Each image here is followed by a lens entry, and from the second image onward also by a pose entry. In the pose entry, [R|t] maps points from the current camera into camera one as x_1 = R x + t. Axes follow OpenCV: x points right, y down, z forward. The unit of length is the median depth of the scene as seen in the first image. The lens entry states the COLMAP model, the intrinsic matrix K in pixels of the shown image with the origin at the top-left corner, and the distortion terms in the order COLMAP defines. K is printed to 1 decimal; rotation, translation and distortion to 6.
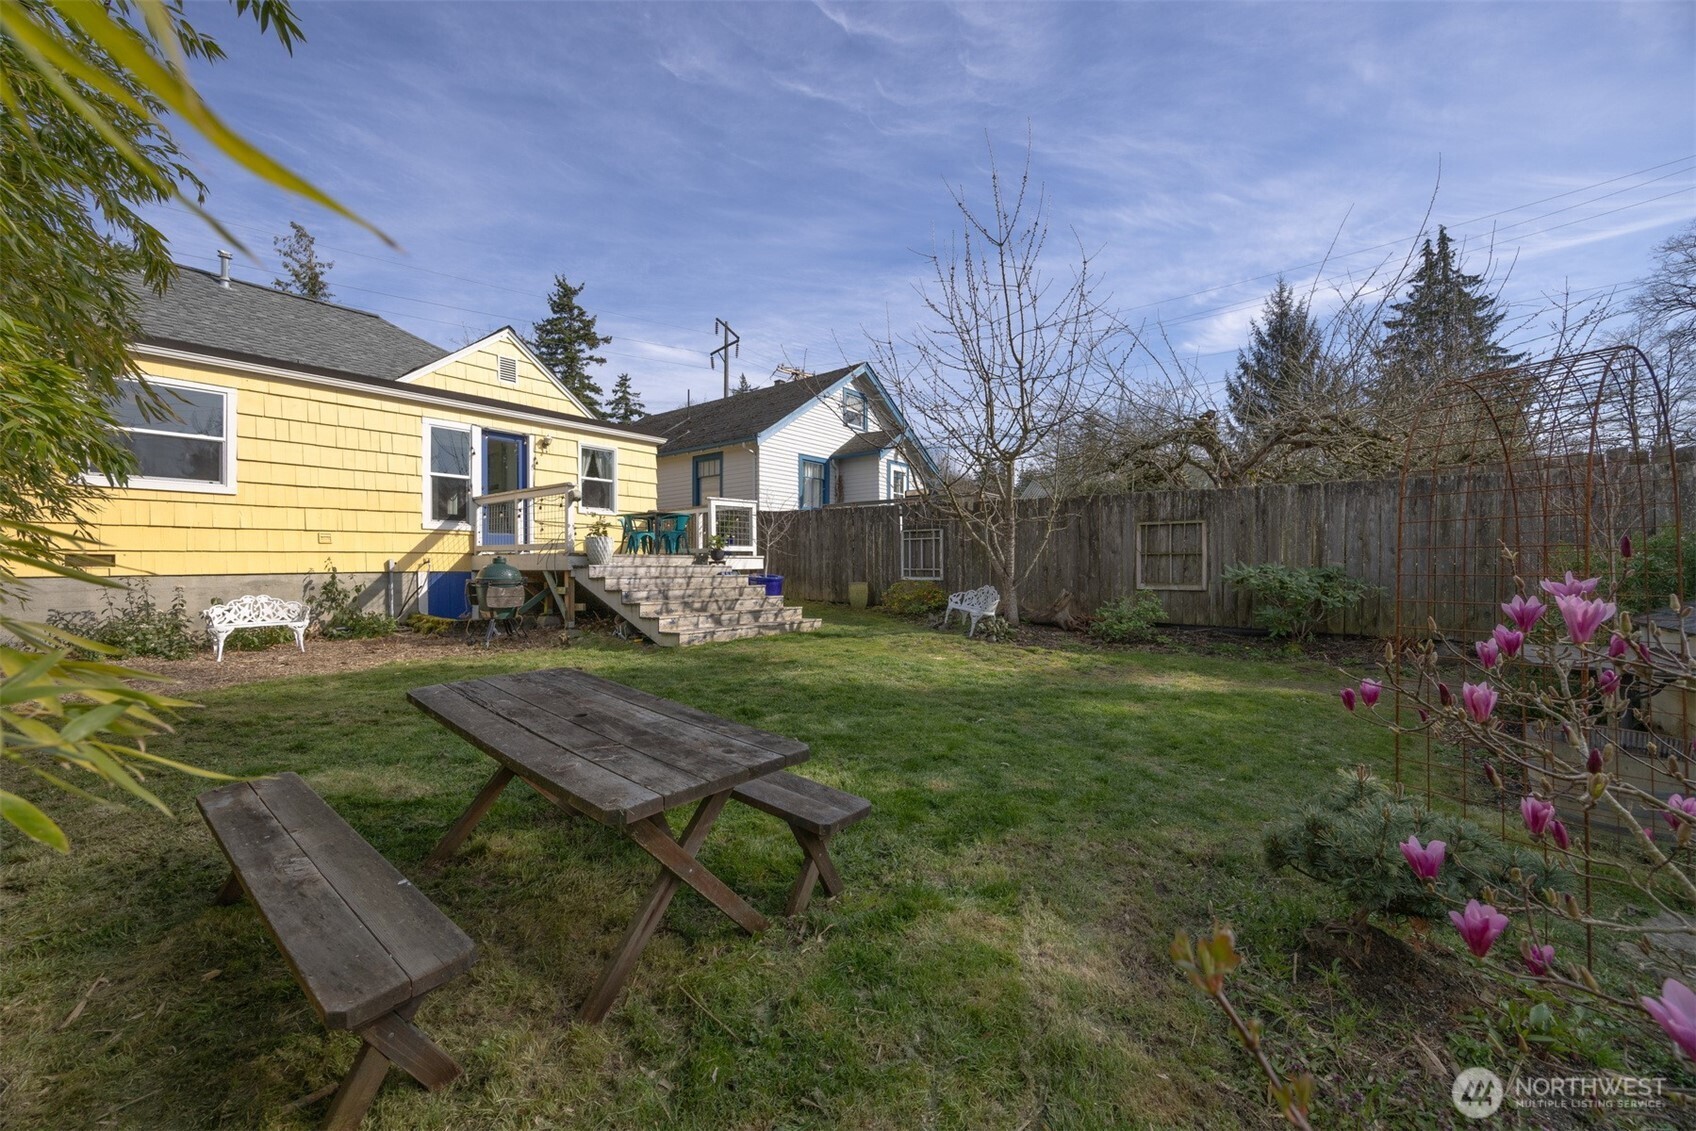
lens RADIAL K [[653.9, 0, 858.3], [0, 653.9, 561.5], [0, 0, 1]] dist [-0.007987, -0.000116]
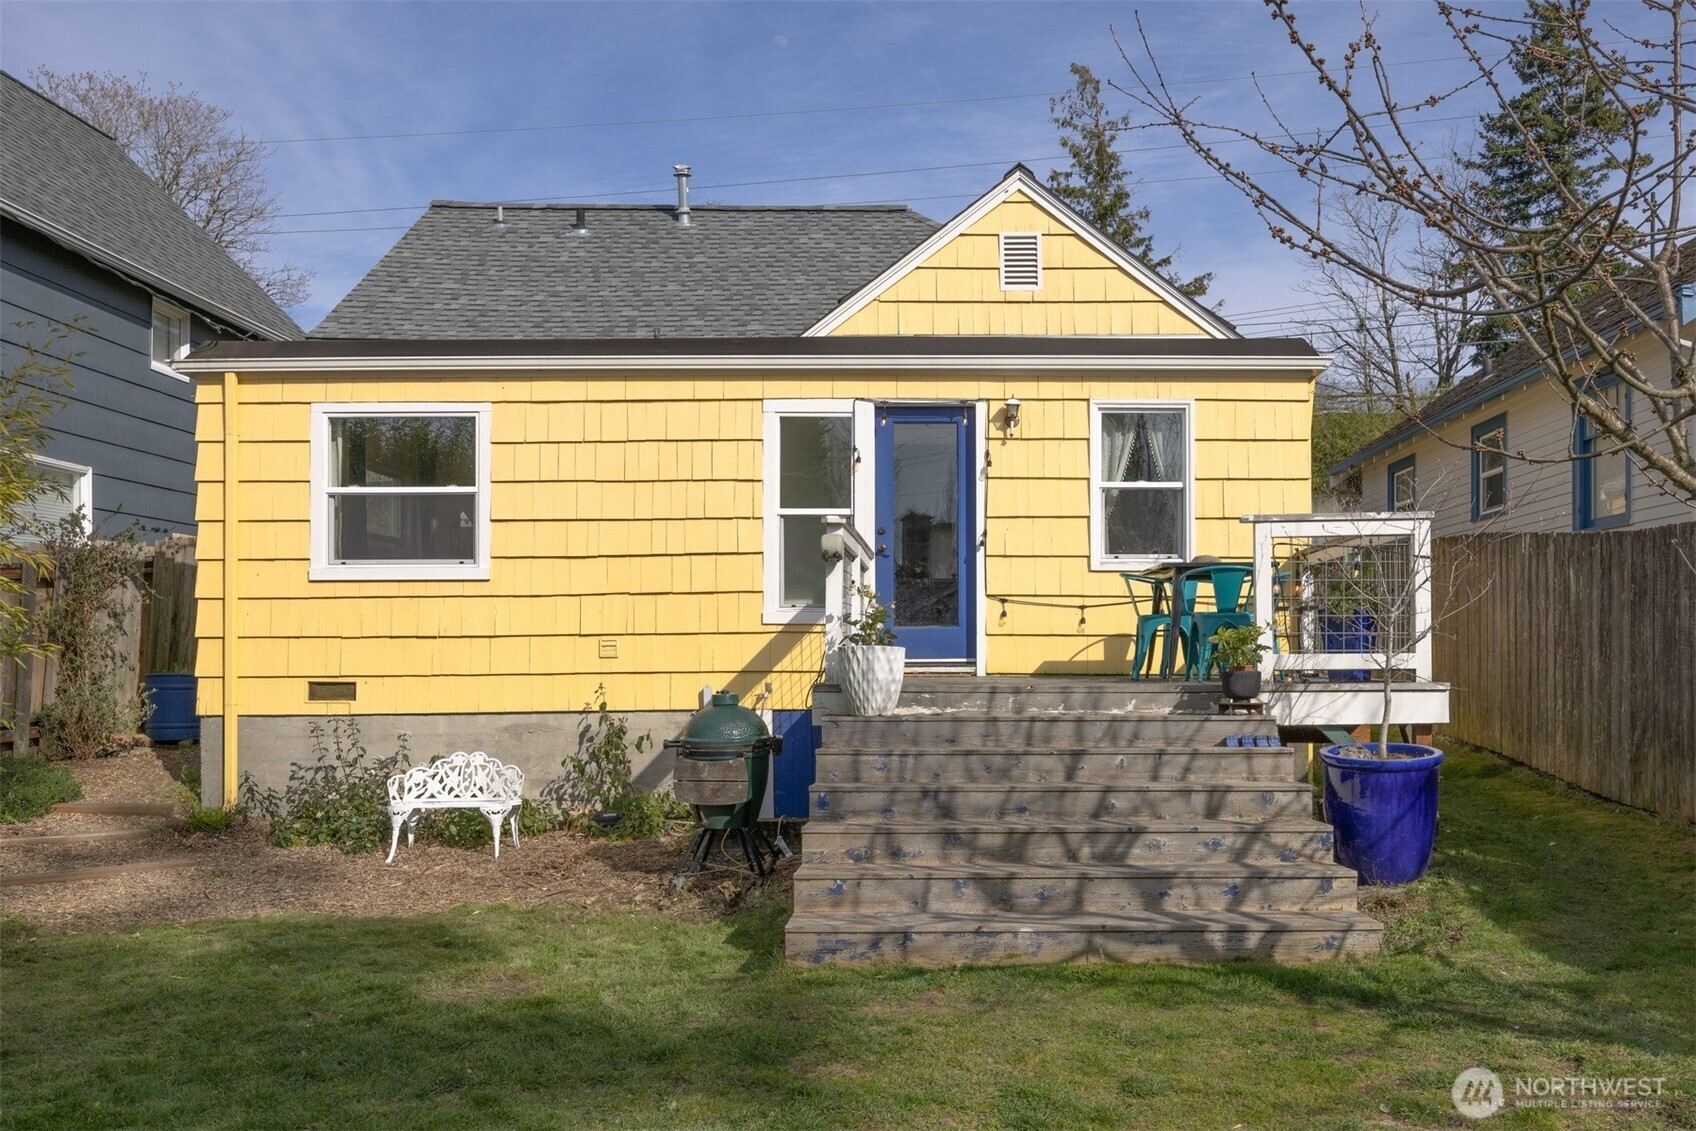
lens RADIAL K [[1468.8, 0, 850.4], [0, 1468.8, 647.7], [0, 0, 1]] dist [-0.000602, -0.005305]
pose [[0.613046, -0.007186, -0.790014, 0.253150], [0.007886, 0.999964, -0.002976, -0.027054], [0.790008, -0.004405, 0.613081, 0.349622]]
